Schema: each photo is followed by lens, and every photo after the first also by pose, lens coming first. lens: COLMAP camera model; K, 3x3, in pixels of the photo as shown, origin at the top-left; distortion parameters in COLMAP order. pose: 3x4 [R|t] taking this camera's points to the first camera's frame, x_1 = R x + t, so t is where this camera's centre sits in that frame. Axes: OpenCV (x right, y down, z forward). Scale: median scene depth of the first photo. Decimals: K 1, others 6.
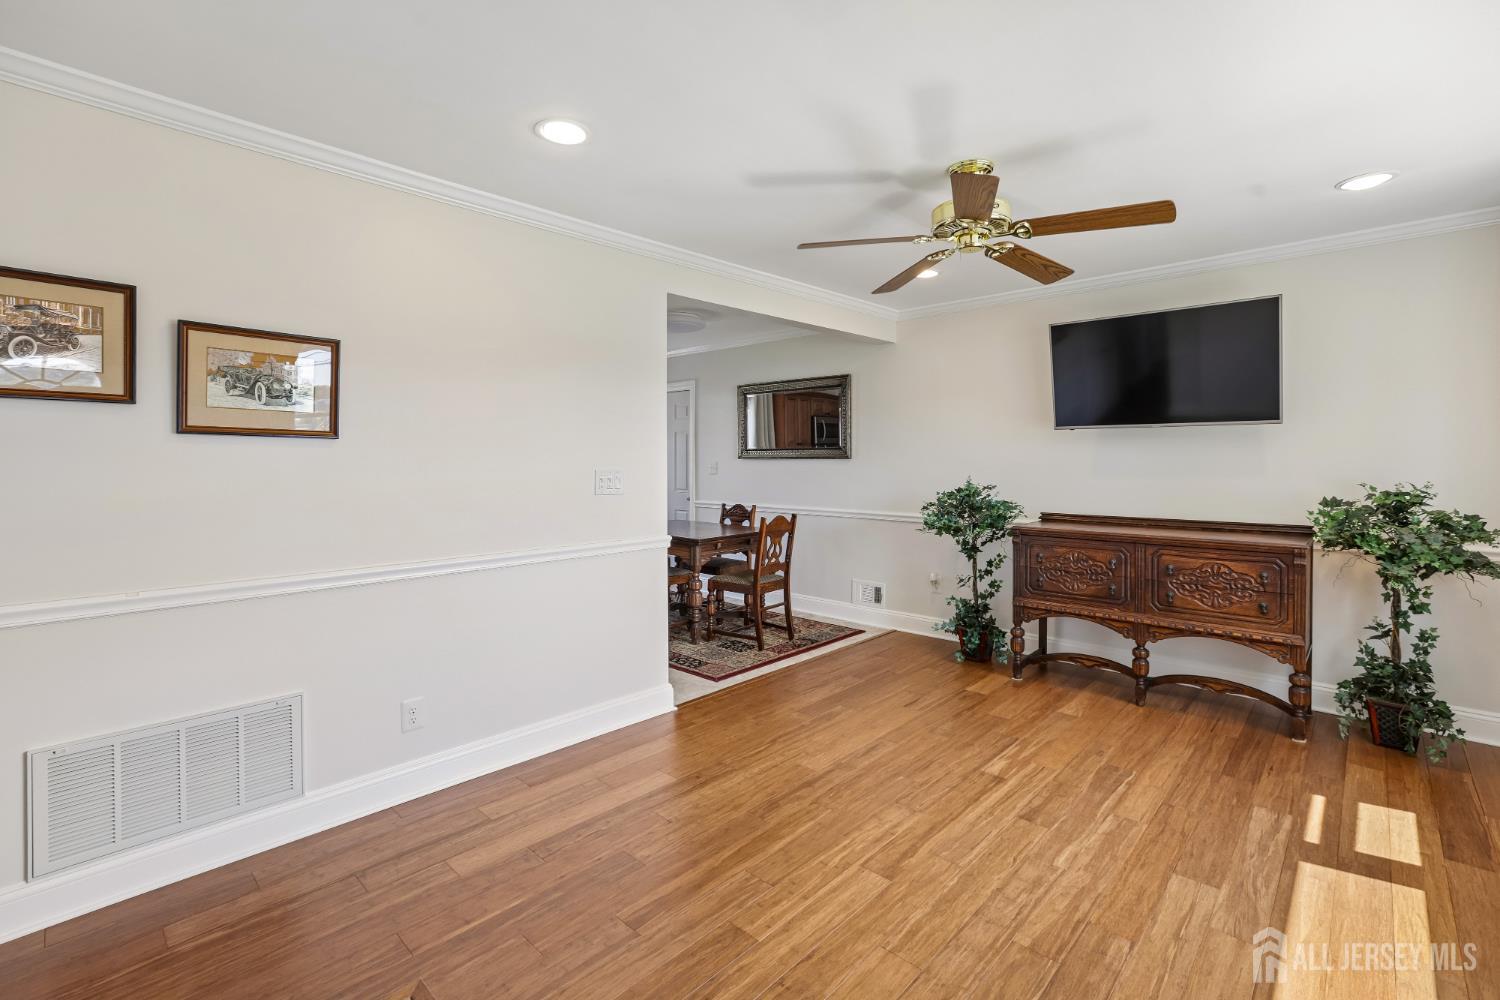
lens RADIAL K [[679.1, 0, 731.1], [0, 679.1, 441.2], [0, 0, 1]] dist [-0.016511, 0.000393]
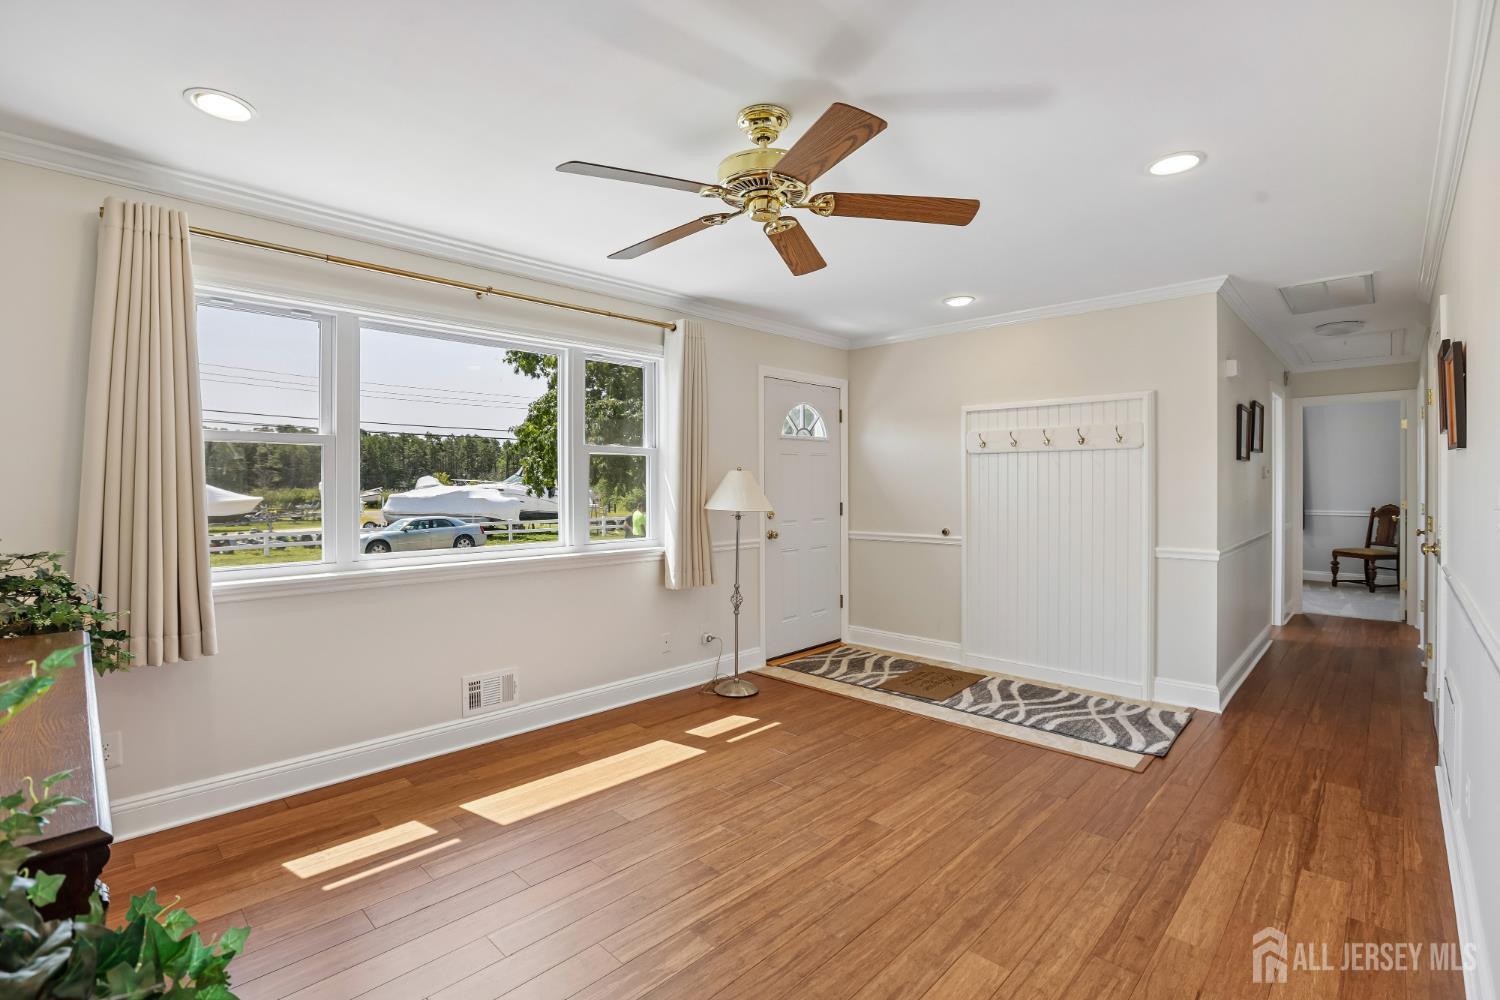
lens RADIAL K [[678.4, 0, 729.1], [0, 678.4, 491.0], [0, 0, 1]] dist [-0.050994, 0.018429]
pose [[-0.999713, 0.003506, 0.023708, 0.416474], [0.003038, 0.999801, -0.019716, 0.070836], [-0.023773, -0.019638, -0.999524, 2.024373]]
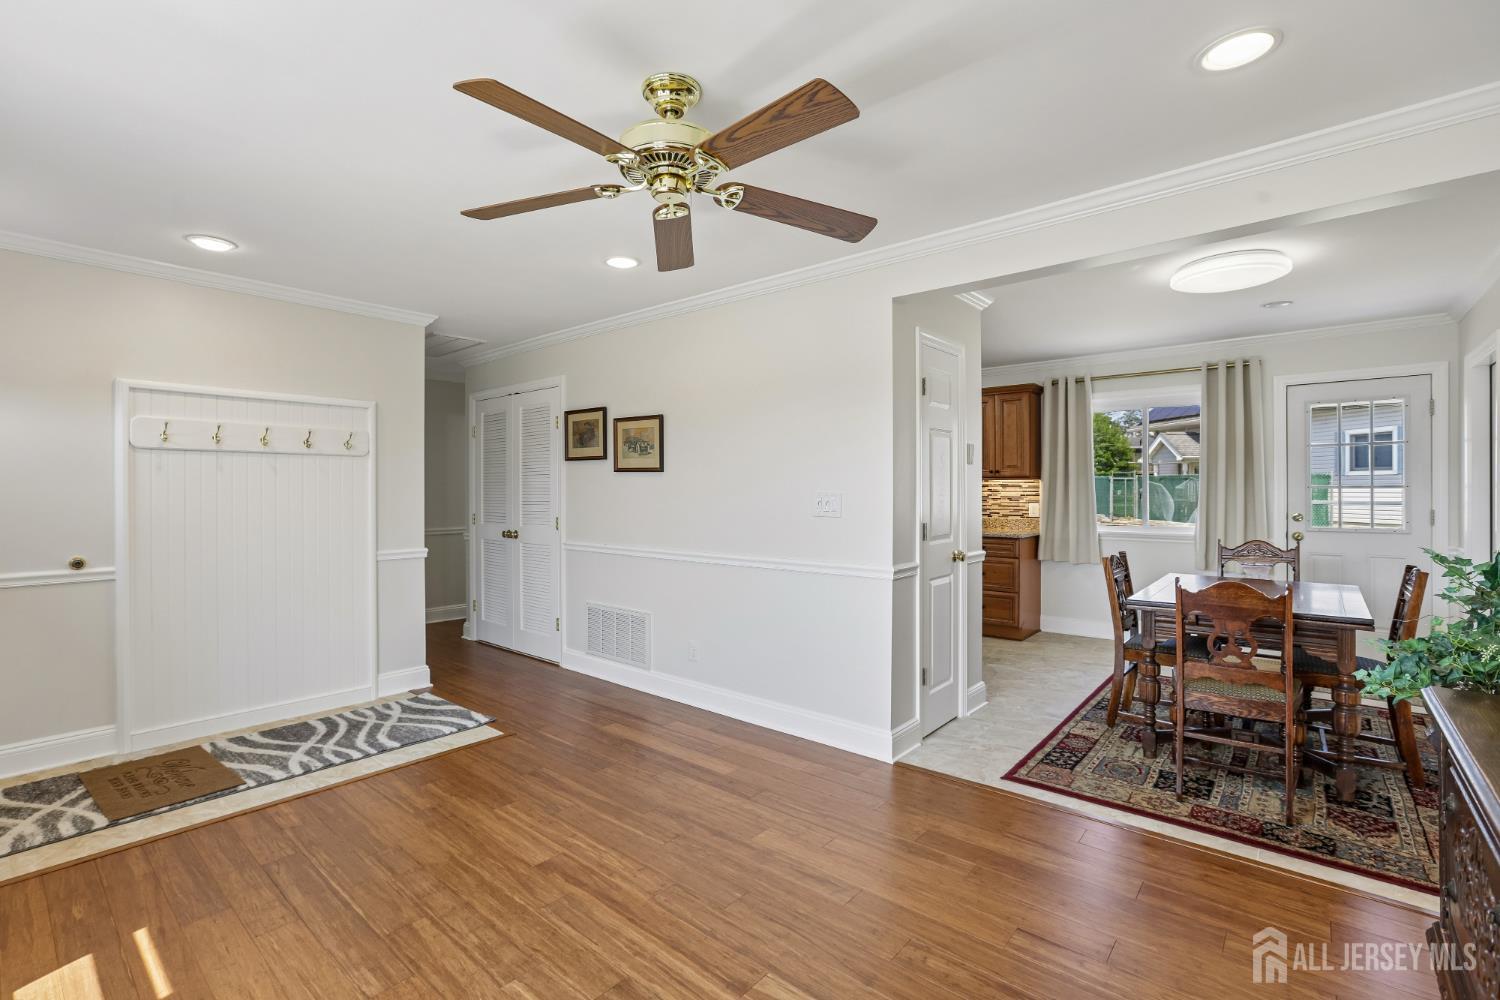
lens RADIAL K [[678.4, 0, 729.1], [0, 678.4, 491.0], [0, 0, 1]] dist [-0.050994, 0.018429]
pose [[0.044015, 0.001538, -0.999030, 1.203495], [0.030722, 0.999524, 0.002892, 0.046894], [0.998558, -0.030819, 0.043947, 1.163736]]
